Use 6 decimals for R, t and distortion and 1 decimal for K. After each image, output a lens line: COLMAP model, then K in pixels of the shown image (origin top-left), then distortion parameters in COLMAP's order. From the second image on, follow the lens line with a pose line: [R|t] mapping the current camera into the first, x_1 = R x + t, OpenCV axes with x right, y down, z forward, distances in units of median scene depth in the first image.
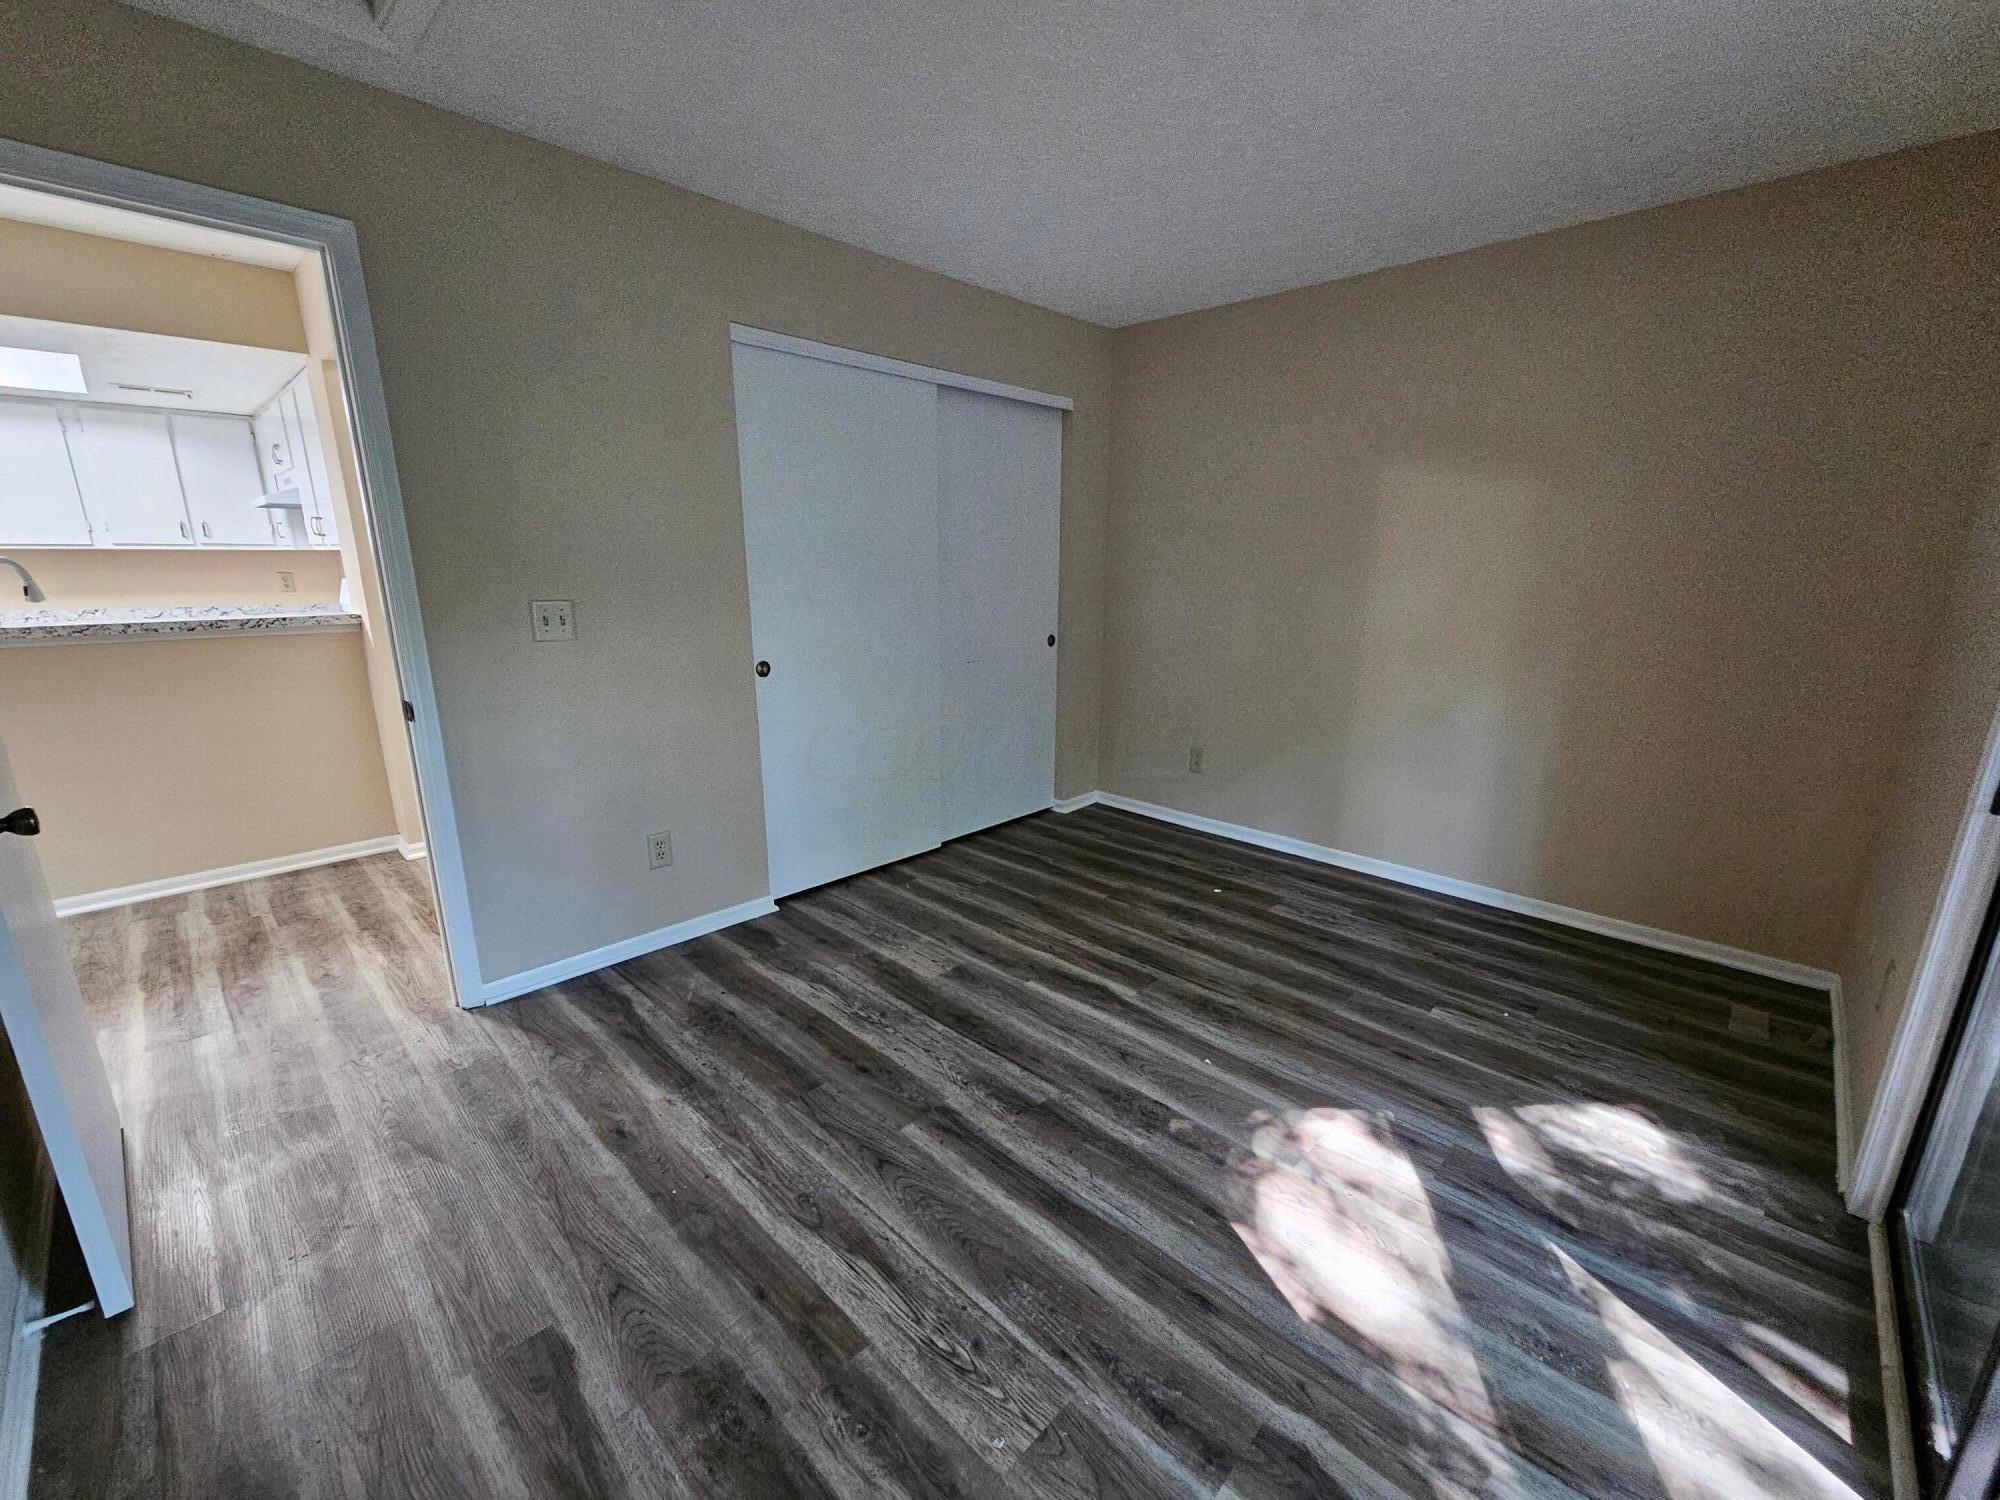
lens RADIAL K [[815.0, 0, 1013.5], [0, 815.0, 771.3], [0, 0, 1]] dist [-0.000481, -0.000617]
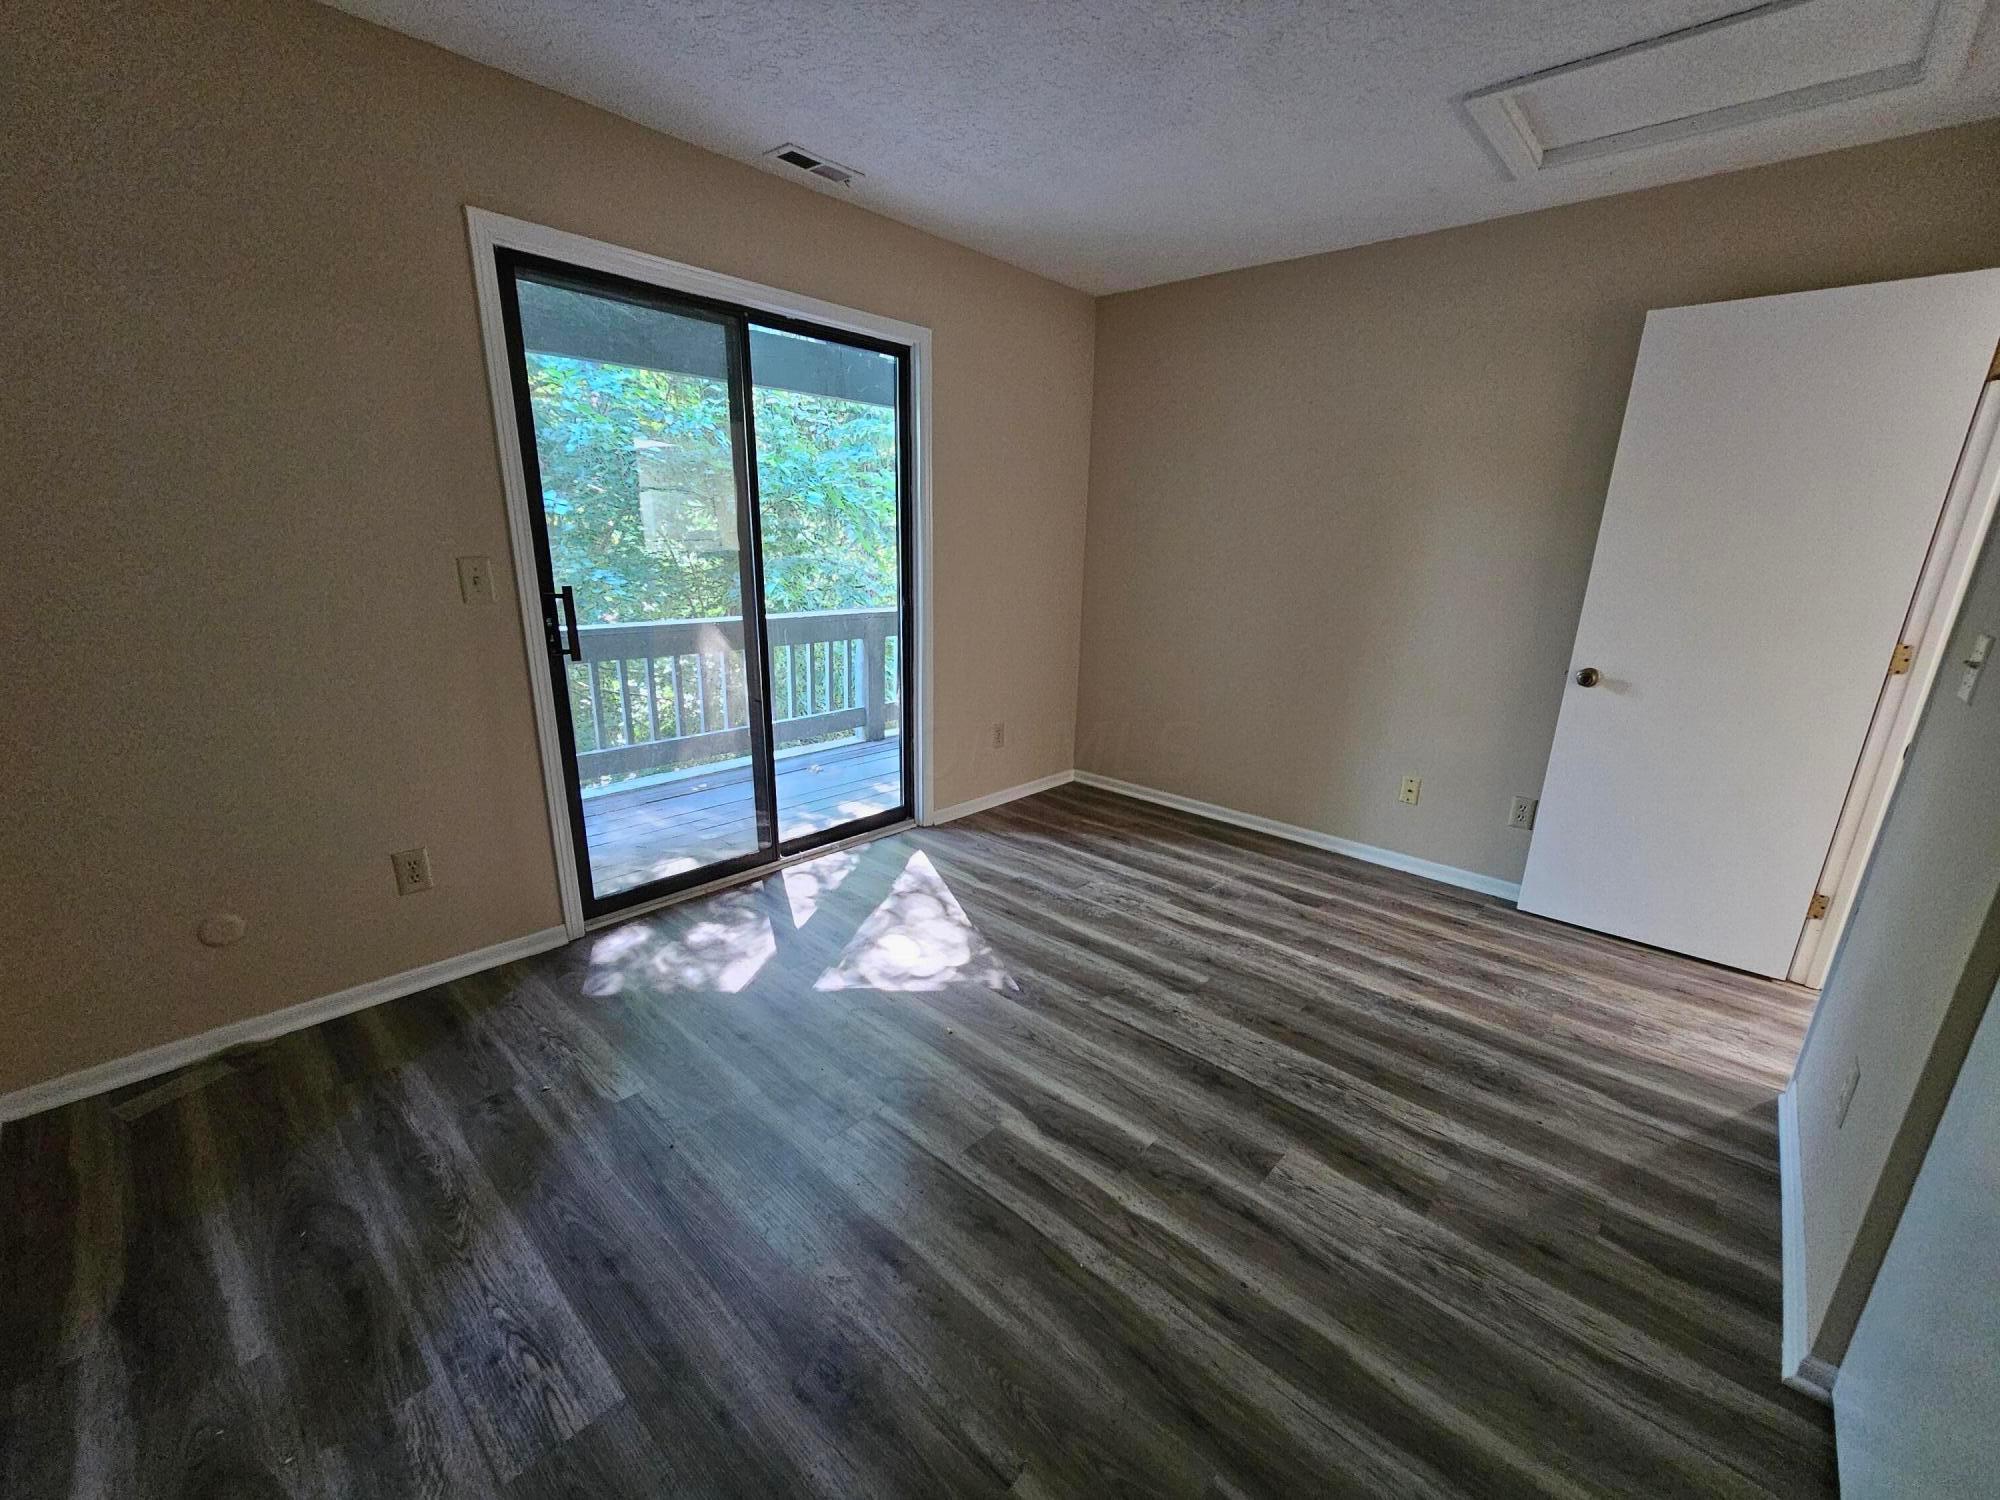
lens RADIAL K [[813.9, 0, 1016.2], [0, 813.9, 773.1], [0, 0, 1]] dist [-0.000863, -0.000512]
pose [[-0.998824, -0.027064, -0.040230, 0.191298], [-0.043921, 0.856525, 0.514234, -0.413951], [0.020541, 0.515396, -0.856706, 1.594735]]
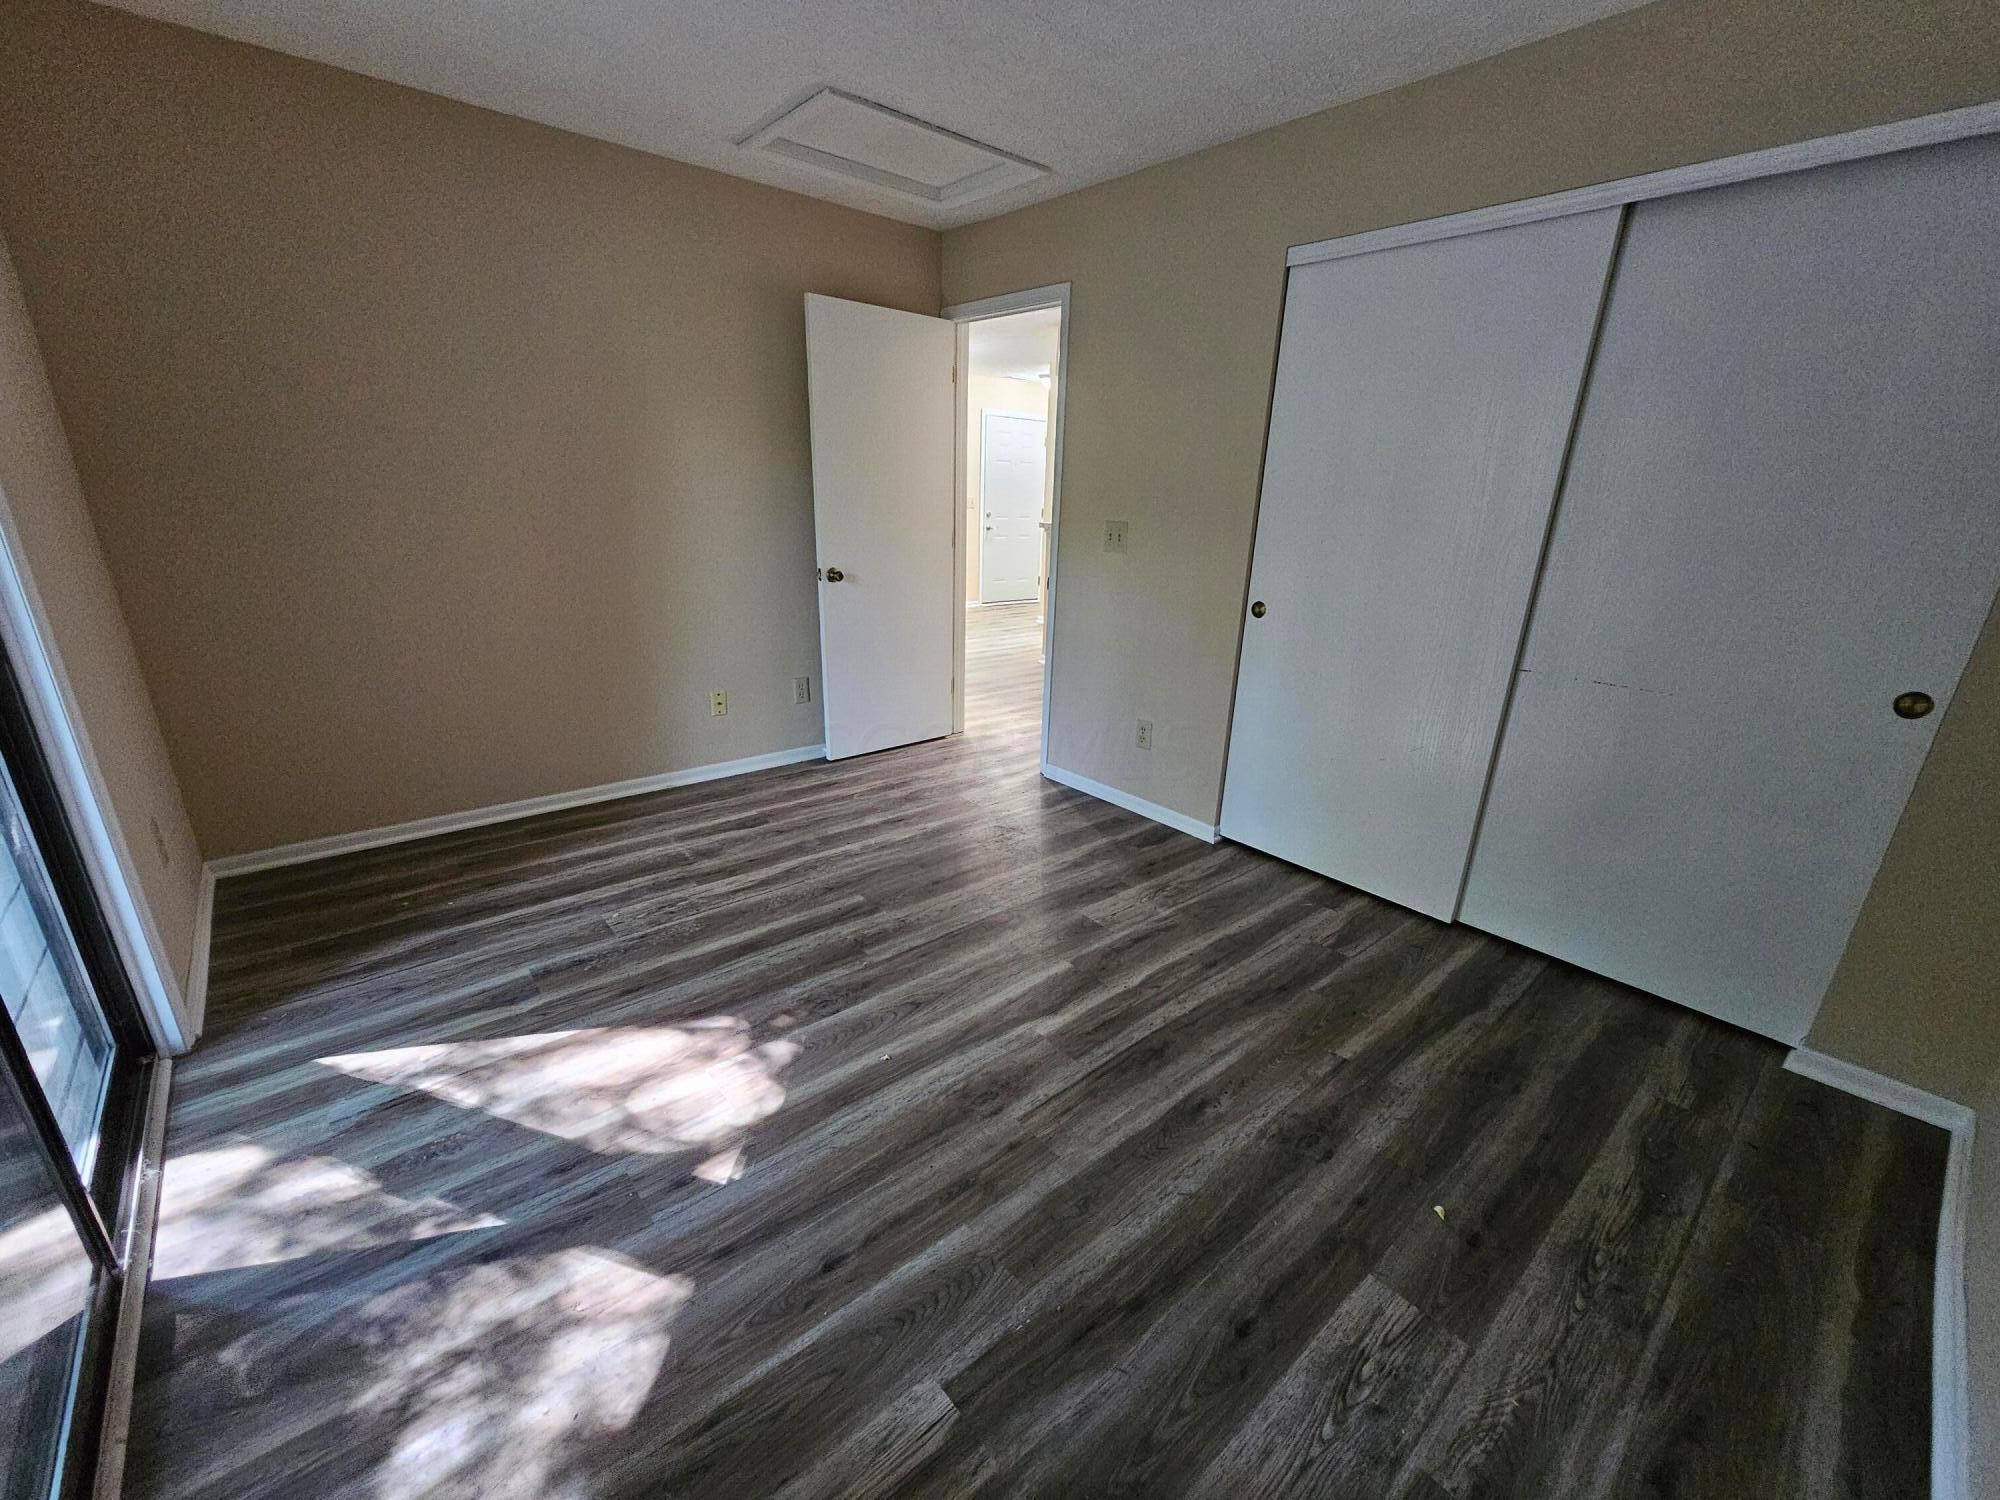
lens RADIAL K [[815.0, 0, 1013.5], [0, 815.0, 771.3], [0, 0, 1]] dist [-0.000481, -0.000617]
pose [[-0.090452, 0.316107, -0.944402, 0.902417], [-0.282953, 0.901053, 0.328697, -0.239004], [0.954859, 0.296953, 0.007941, 0.966580]]
